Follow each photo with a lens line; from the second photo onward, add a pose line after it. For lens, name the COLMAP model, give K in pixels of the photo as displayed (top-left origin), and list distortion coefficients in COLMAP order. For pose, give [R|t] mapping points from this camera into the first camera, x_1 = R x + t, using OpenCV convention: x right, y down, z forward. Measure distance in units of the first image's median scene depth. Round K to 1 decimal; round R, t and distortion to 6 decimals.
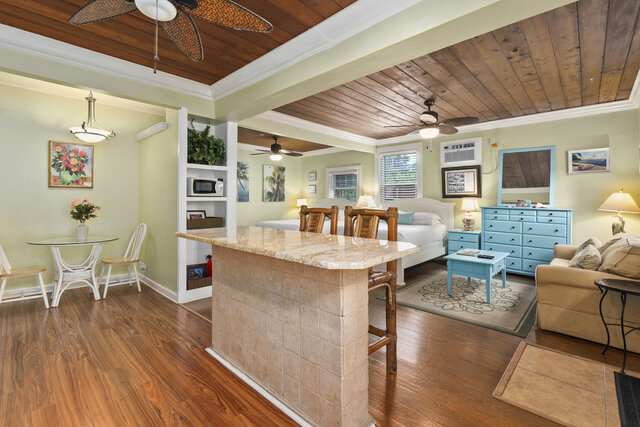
lens RADIAL K [[287.9, 0, 319.2], [0, 287.9, 194.7], [0, 0, 1]] dist [-0.001216, -0.000070]
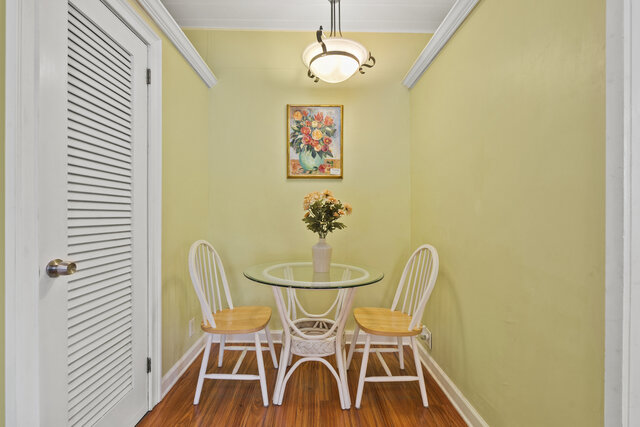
lens RADIAL K [[283.1, 0, 320.5], [0, 283.1, 215.5], [0, 0, 1]] dist [-0.002017, 0.000148]
pose [[0.696633, 0.000841, -0.717427, -0.432059], [0.010788, 0.999874, 0.011647, 0.047808], [0.717347, -0.015853, 0.696536, 0.602810]]
